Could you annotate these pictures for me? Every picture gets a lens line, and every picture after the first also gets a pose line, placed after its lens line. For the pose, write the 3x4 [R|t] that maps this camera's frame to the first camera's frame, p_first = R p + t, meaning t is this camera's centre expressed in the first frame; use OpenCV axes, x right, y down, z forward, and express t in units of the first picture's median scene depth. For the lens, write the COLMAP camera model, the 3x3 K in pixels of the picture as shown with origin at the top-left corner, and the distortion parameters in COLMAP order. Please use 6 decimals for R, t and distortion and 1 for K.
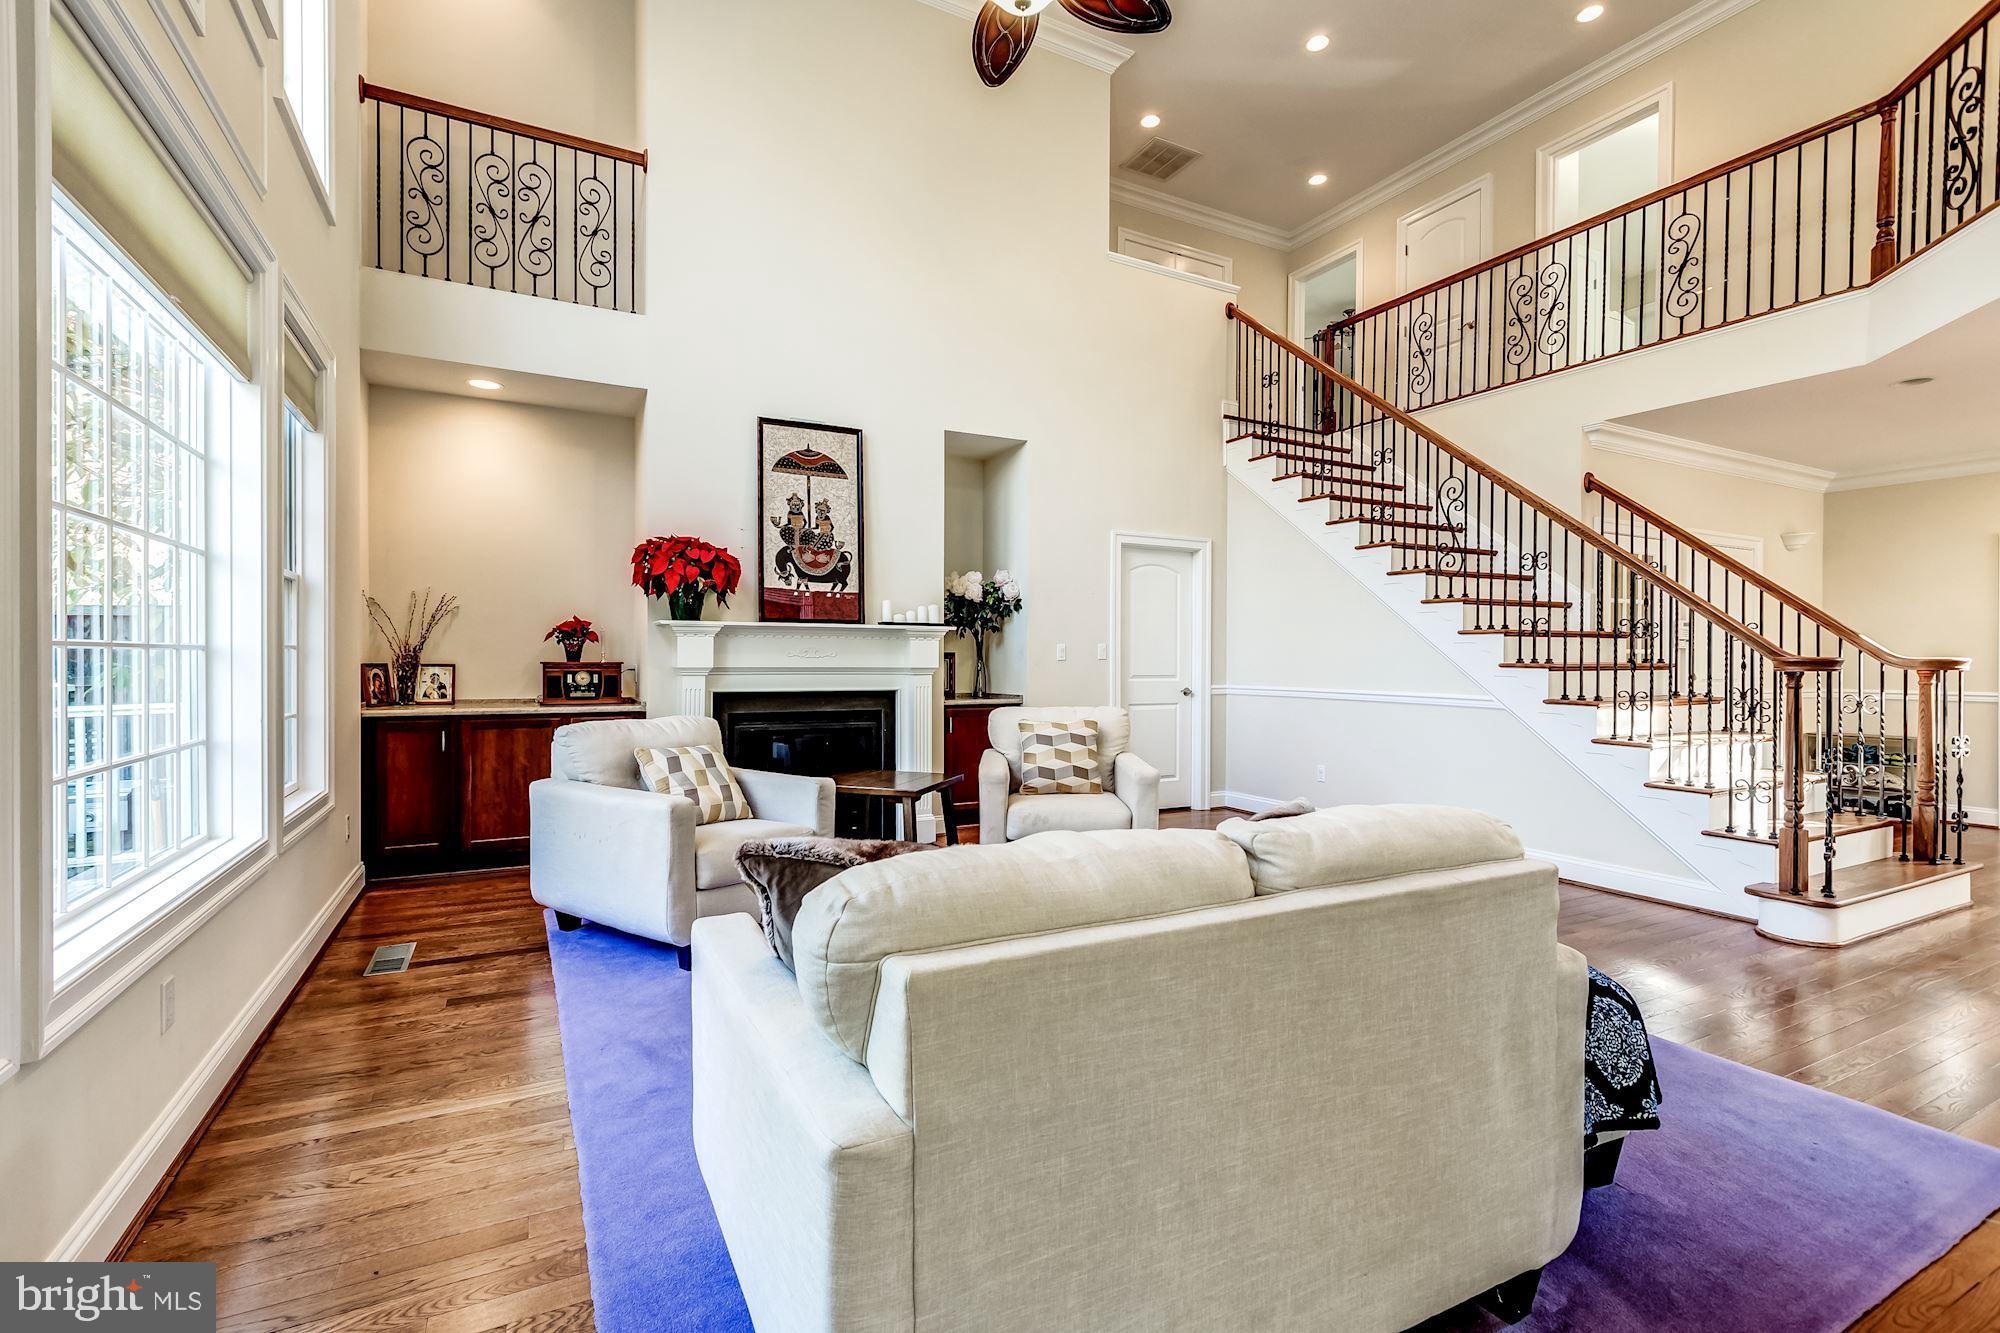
lens RADIAL K [[918.1, 0, 1000.0], [0, 918.1, 666.5], [0, 0, 1]] dist [0.000860, 0.000443]
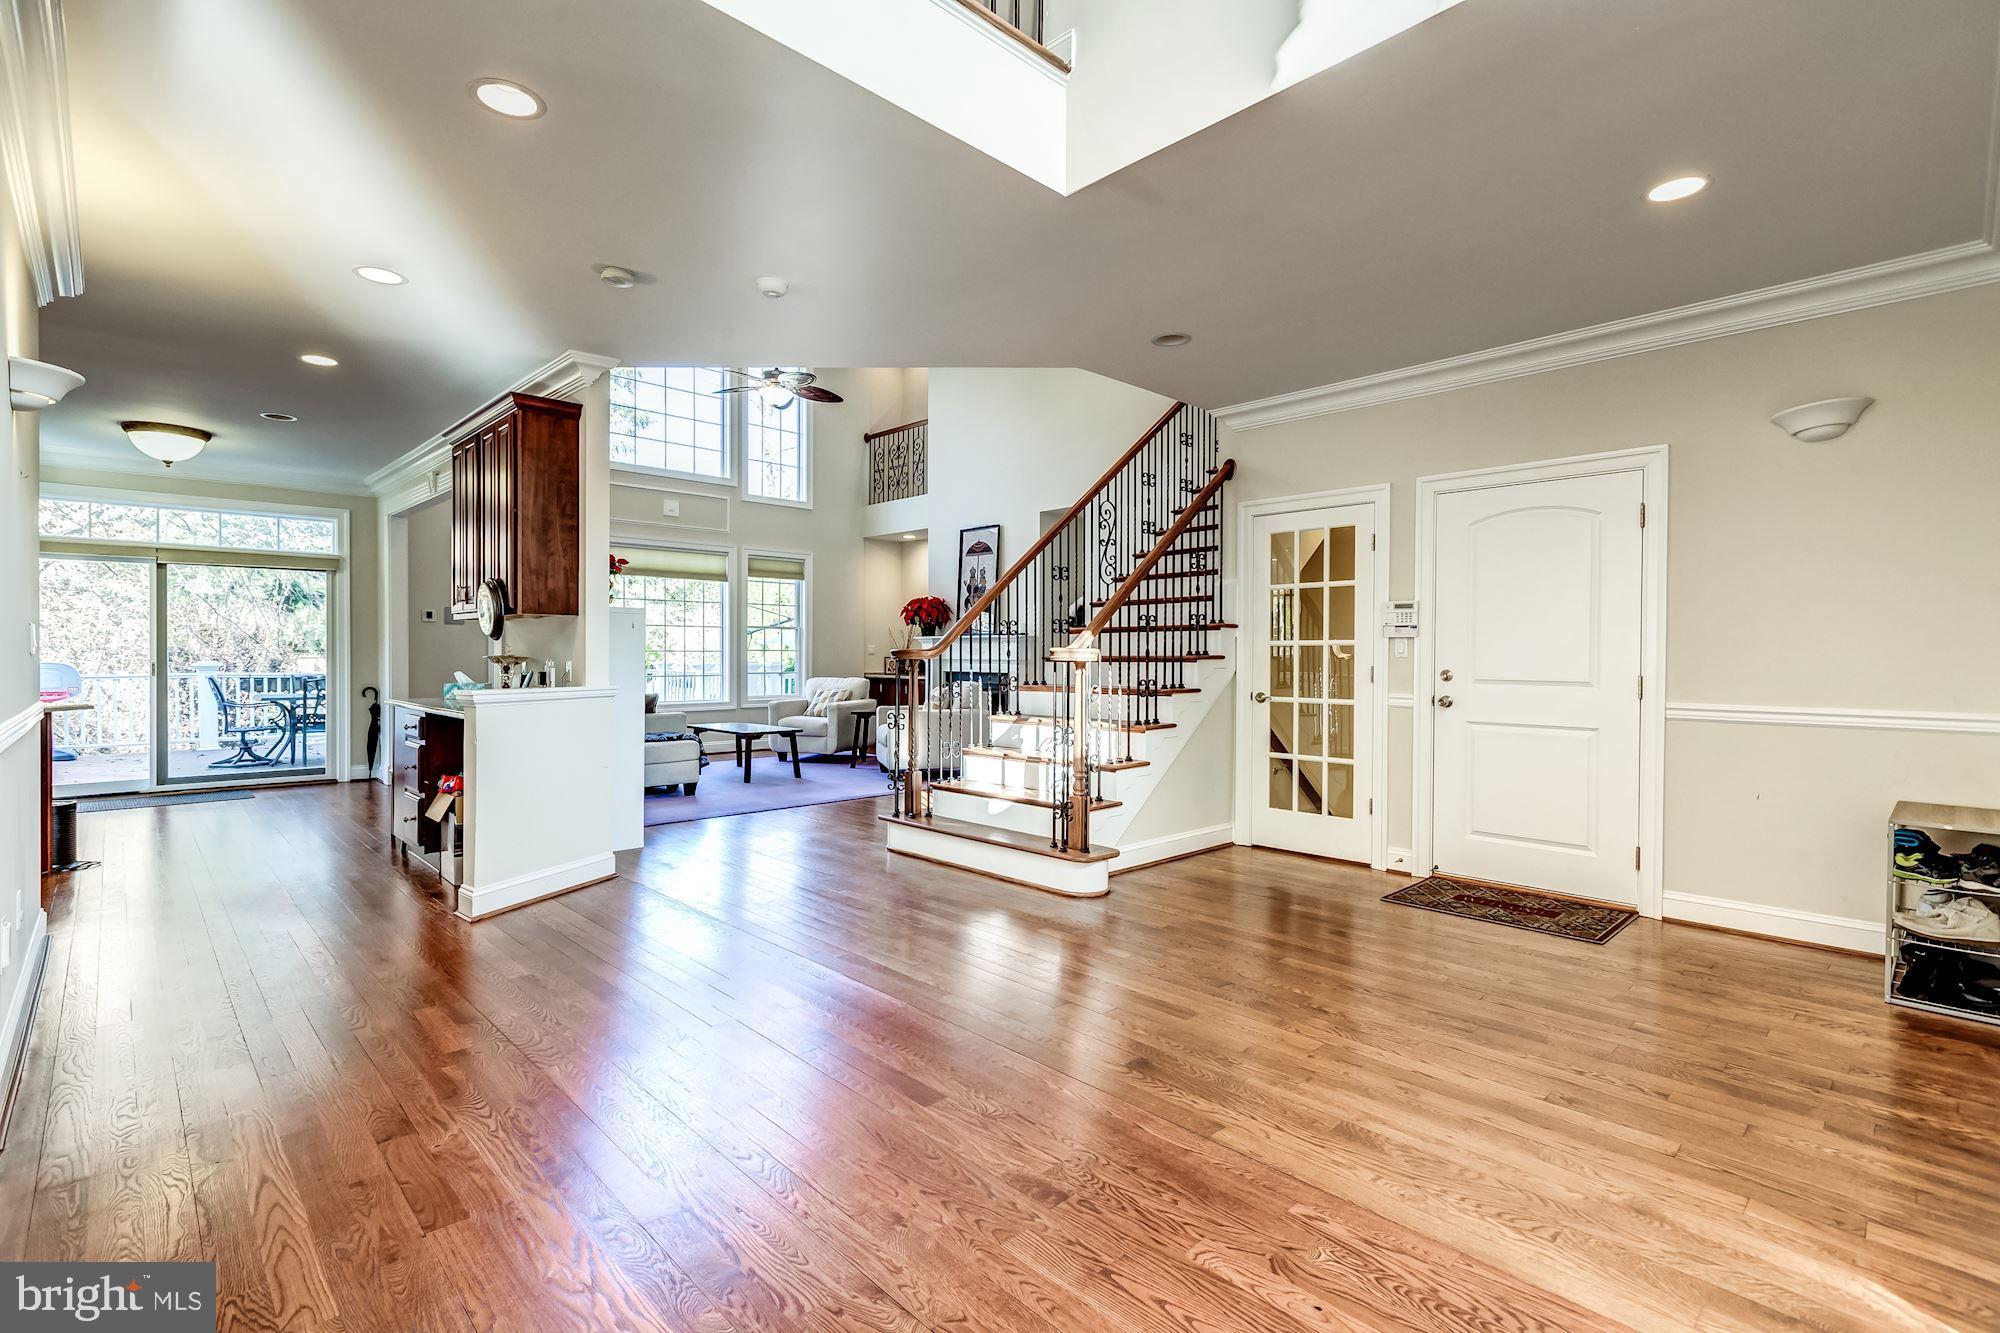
lens RADIAL K [[918.1, 0, 1000.0], [0, 918.1, 666.5], [0, 0, 1]] dist [0.000860, 0.000443]
pose [[0.282548, 0.007502, -0.959224, 1.601138], [-0.010904, 0.999930, 0.004608, 0.005929], [0.959191, 0.009158, 0.282610, 0.531001]]
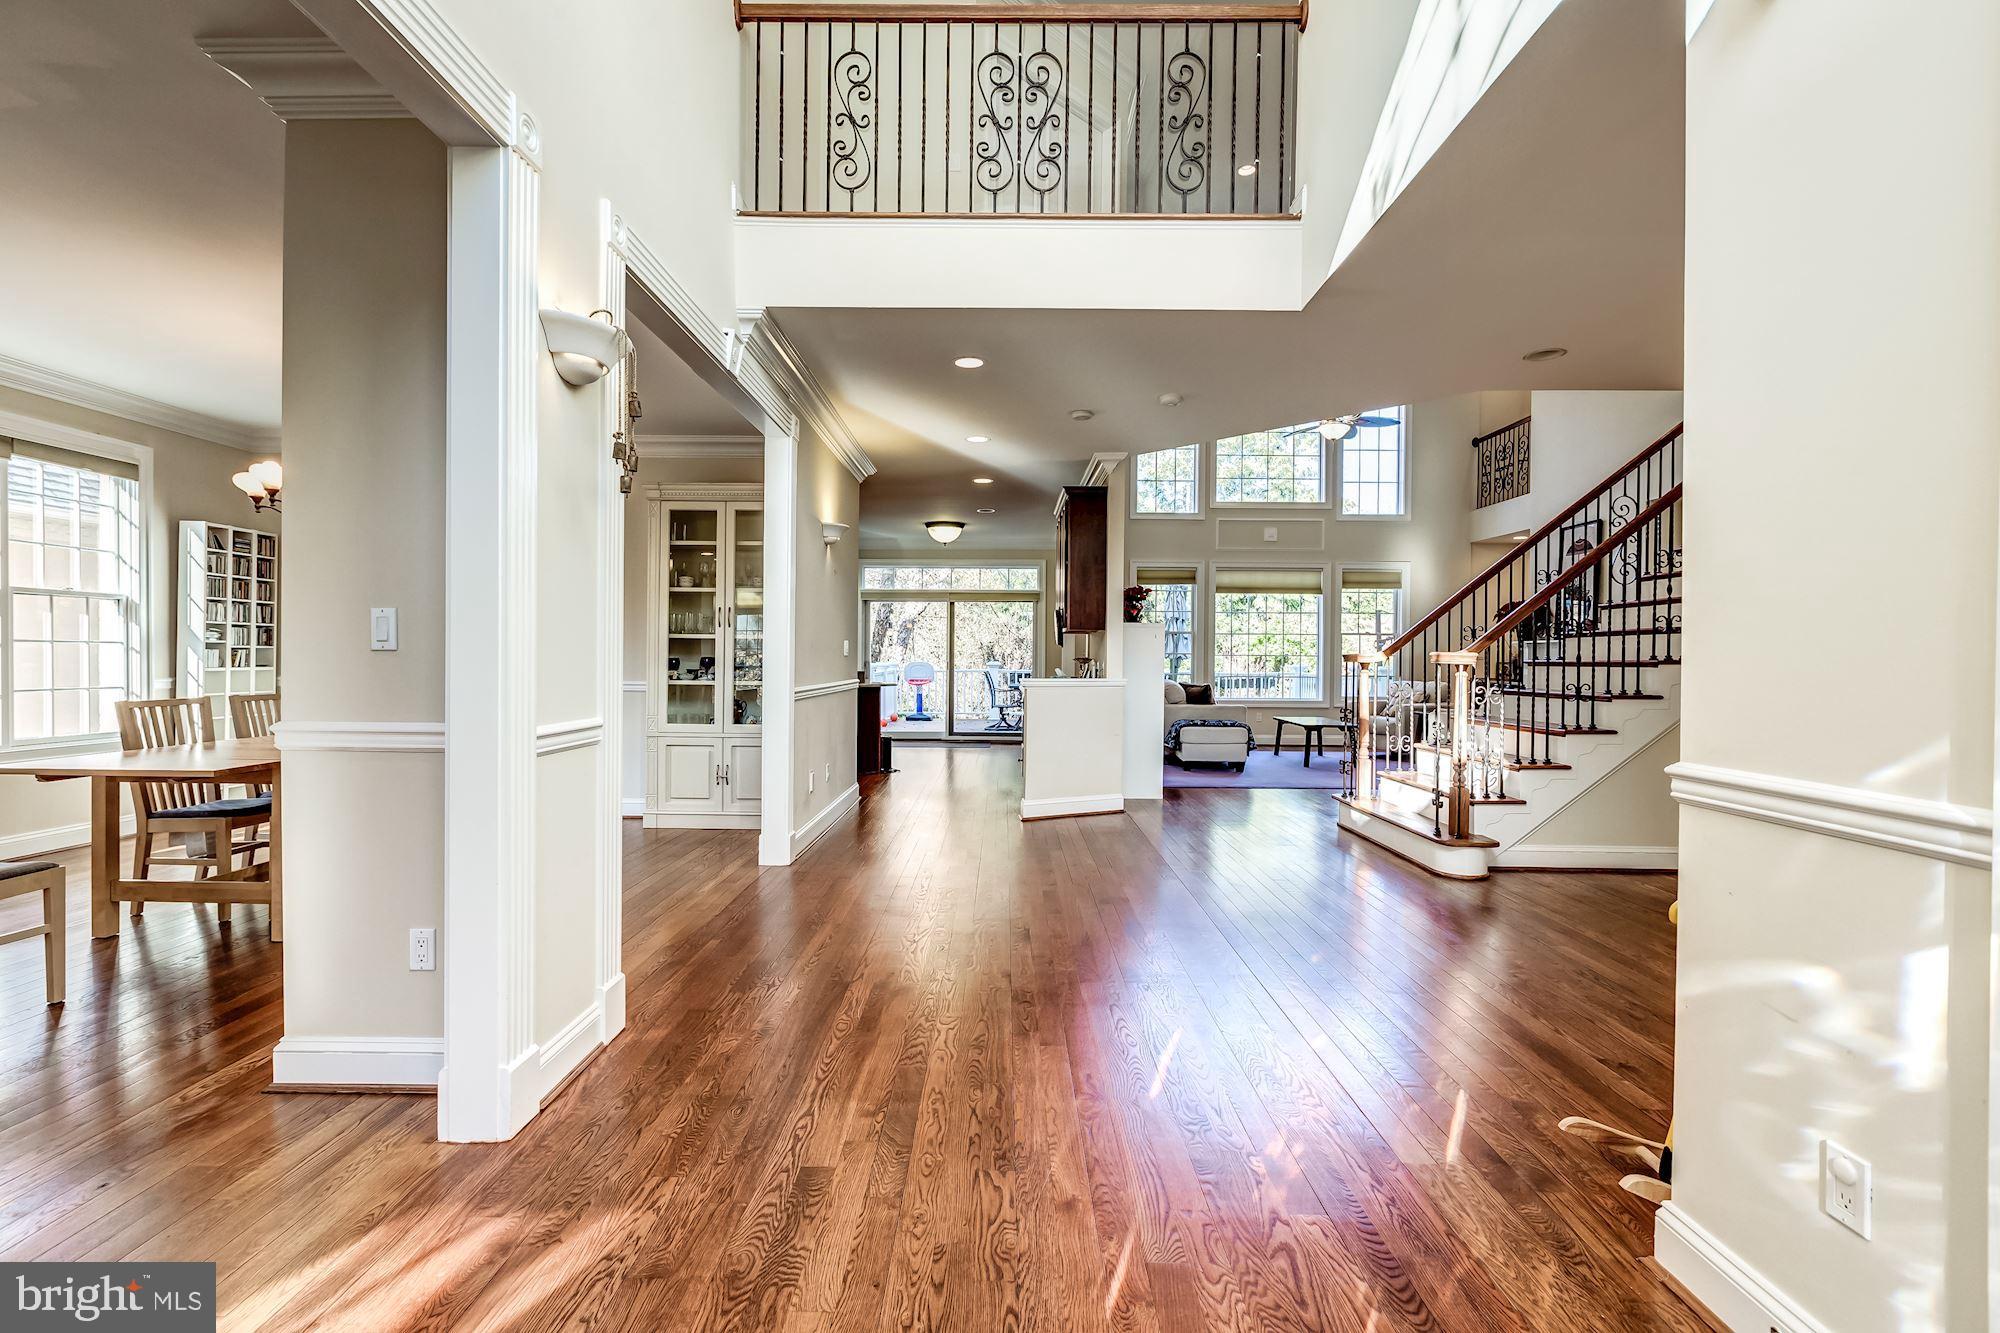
lens RADIAL K [[893.4, 0, 993.9], [0, 893.4, 665.2], [0, 0, 1]] dist [0.002620, 0.000506]
pose [[-0.472325, 0.000266, -0.881425, 1.821743], [-0.018509, 0.999776, 0.010220, 0.004278], [0.881230, 0.021141, -0.472214, 0.846342]]
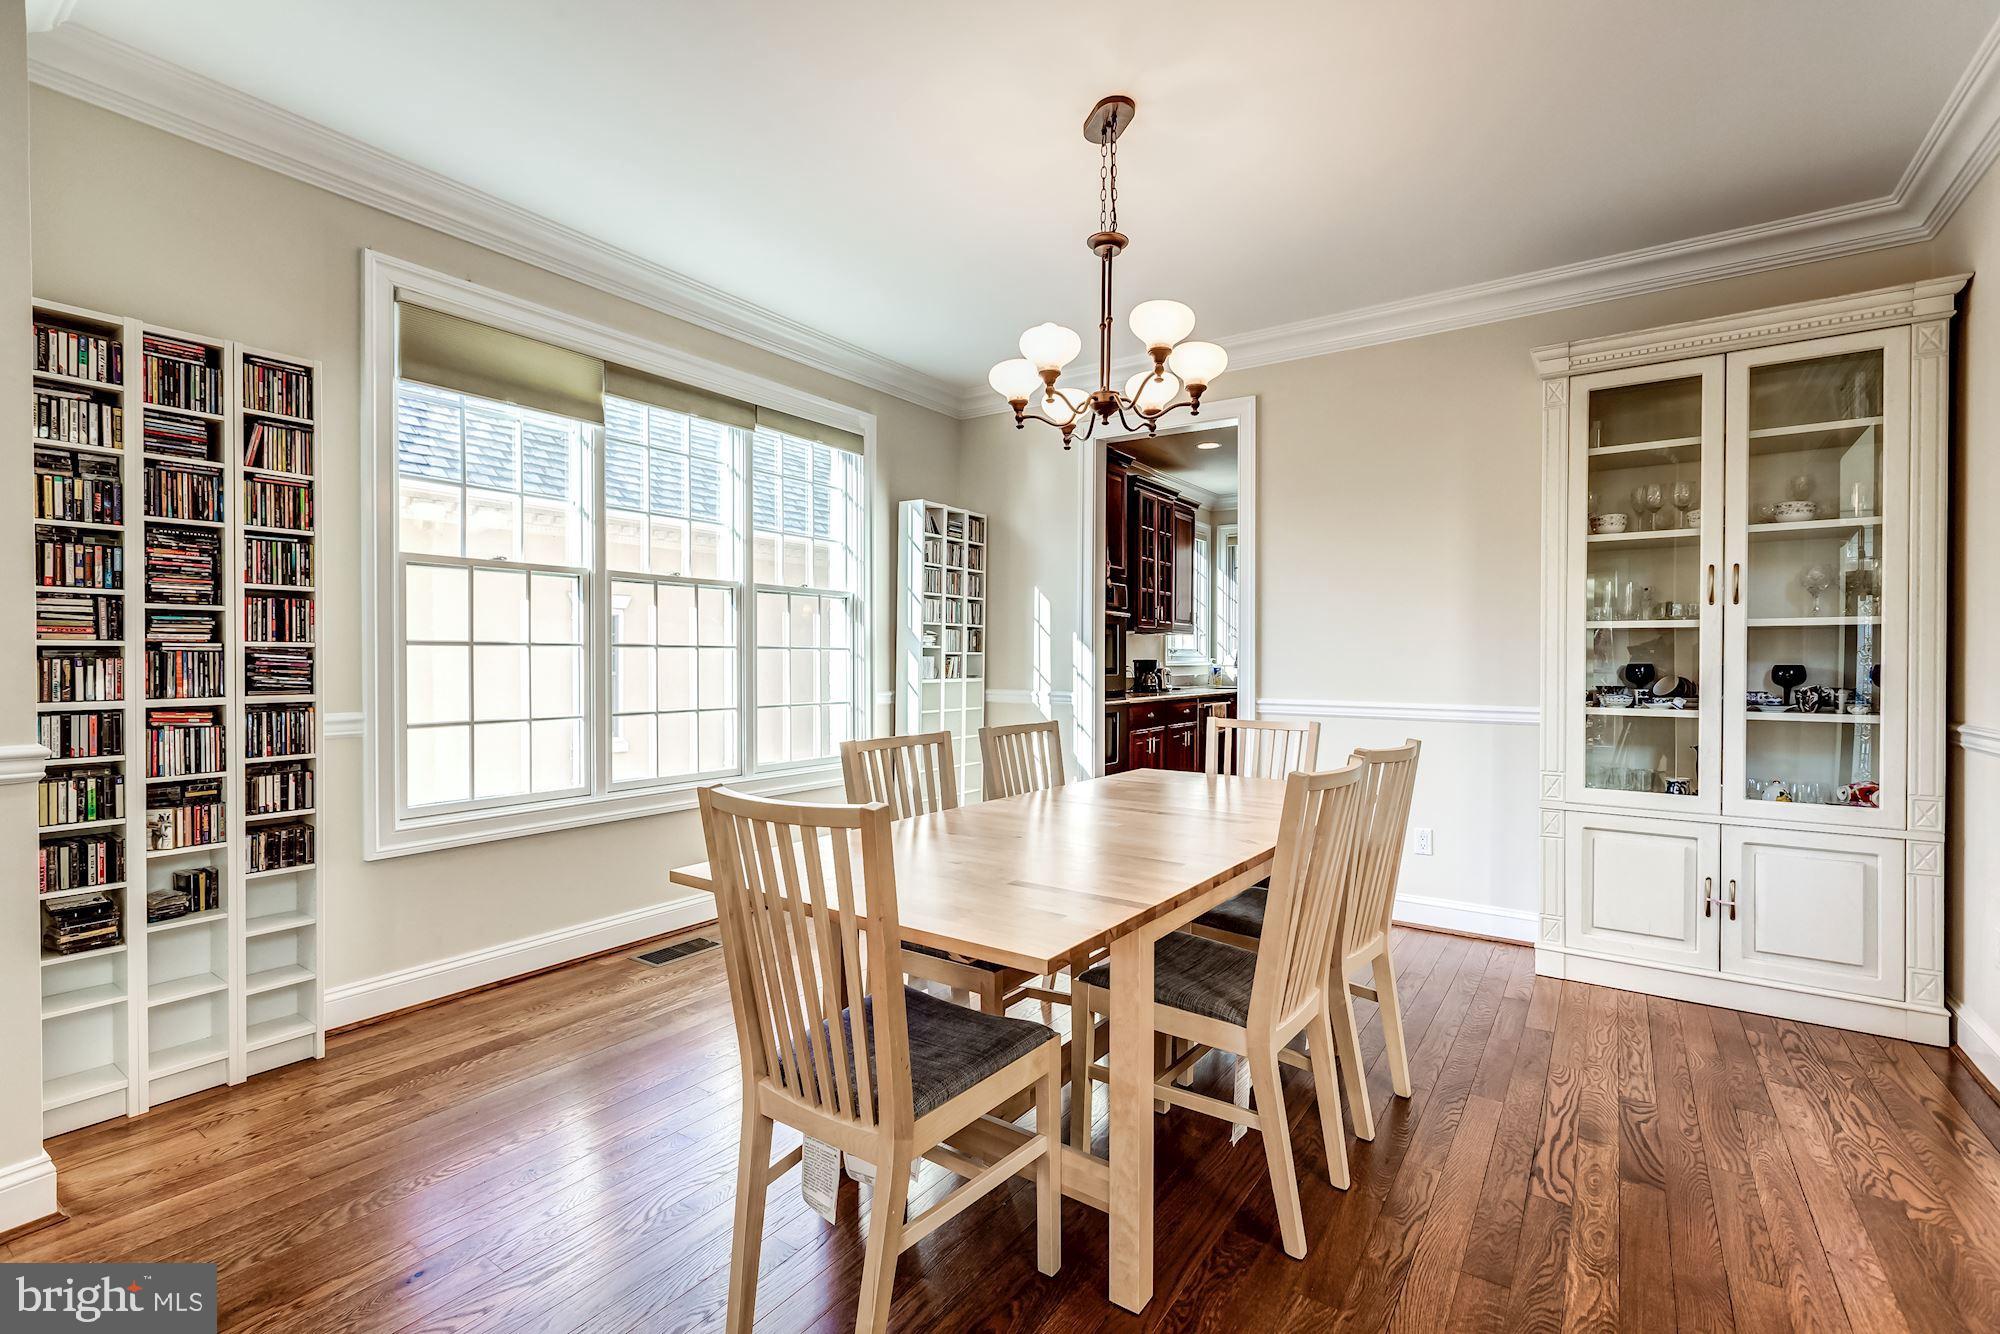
lens RADIAL K [[893.4, 0, 993.9], [0, 893.4, 665.7], [0, 0, 1]] dist [0.002620, 0.000506]
pose [[-0.887613, -0.004358, -0.460570, 1.664530], [-0.010989, 0.999871, 0.011715, 0.011681], [0.460459, 0.015460, -0.887546, 0.320828]]
